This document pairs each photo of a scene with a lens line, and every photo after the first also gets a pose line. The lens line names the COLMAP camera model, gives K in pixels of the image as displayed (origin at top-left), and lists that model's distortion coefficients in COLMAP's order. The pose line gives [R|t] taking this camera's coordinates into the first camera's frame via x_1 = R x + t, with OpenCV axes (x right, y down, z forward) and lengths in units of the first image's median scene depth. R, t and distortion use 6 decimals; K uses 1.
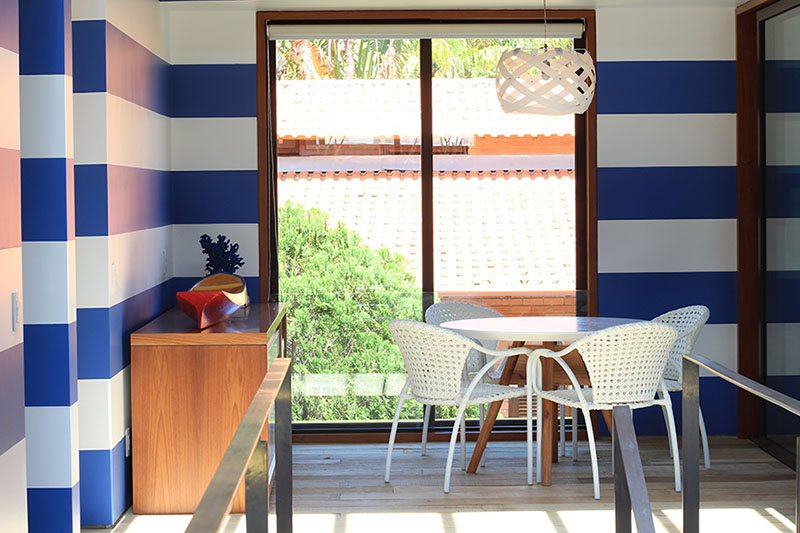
lens RADIAL K [[1841.8, 0, 400.0], [0, 1841.8, 266.5], [0, 0, 1]] dist [-0.015070, -0.025973]
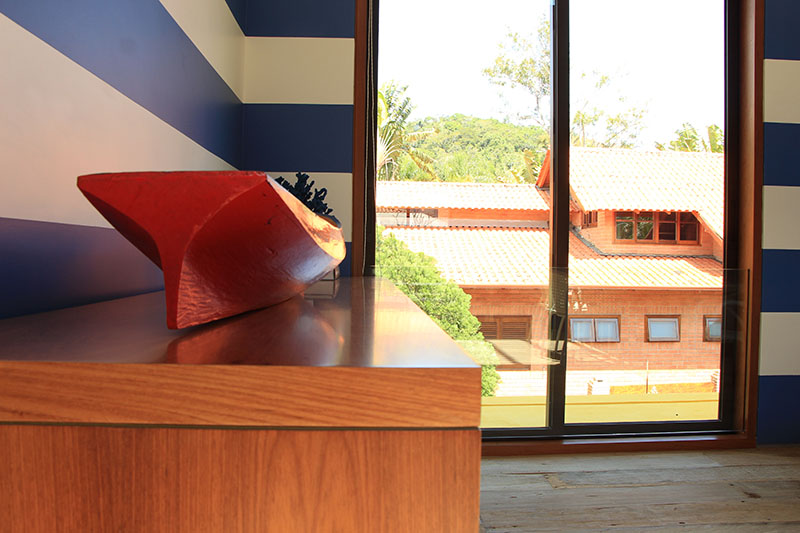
lens RADIAL K [[656.7, 0, 400.0], [0, 656.7, 266.5], [0, 0, 1]] dist [-0.156316, 0.119363]
pose [[0.999163, 0.024457, 0.032794, -0.064838], [-0.023750, 0.999480, -0.021787, 0.021188], [-0.033310, 0.020990, 0.999225, 0.724423]]
